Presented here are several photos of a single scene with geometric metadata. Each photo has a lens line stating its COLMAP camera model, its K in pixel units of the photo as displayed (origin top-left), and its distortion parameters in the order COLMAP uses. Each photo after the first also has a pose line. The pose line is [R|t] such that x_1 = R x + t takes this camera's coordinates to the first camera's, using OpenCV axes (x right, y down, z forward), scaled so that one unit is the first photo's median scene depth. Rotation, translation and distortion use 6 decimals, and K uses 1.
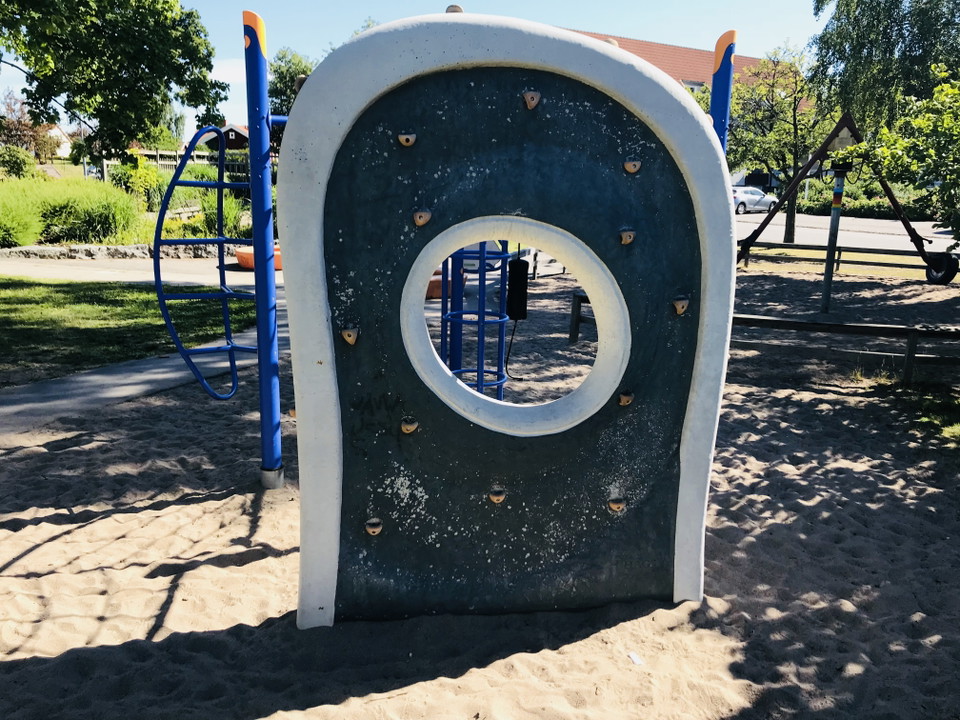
lens RADIAL K [[791.9, 0, 479.4], [0, 791.9, 354.0], [0, 0, 1]] dist [0.065779, -0.093988]
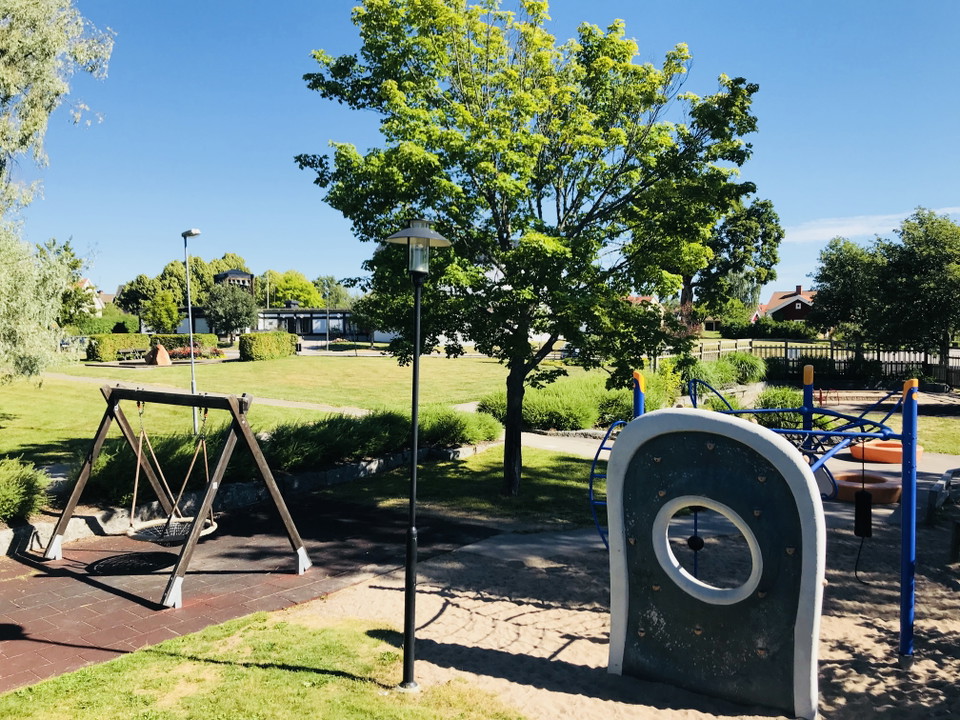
lens RADIAL K [[791.9, 0, 479.4], [0, 791.9, 354.0], [0, 0, 1]] dist [0.065779, -0.093988]
pose [[0.769716, 0.000205, -0.638386, 0.882955], [-0.121956, 0.981630, -0.146730, -0.147400], [0.626629, 0.190795, 0.755601, -1.021034]]
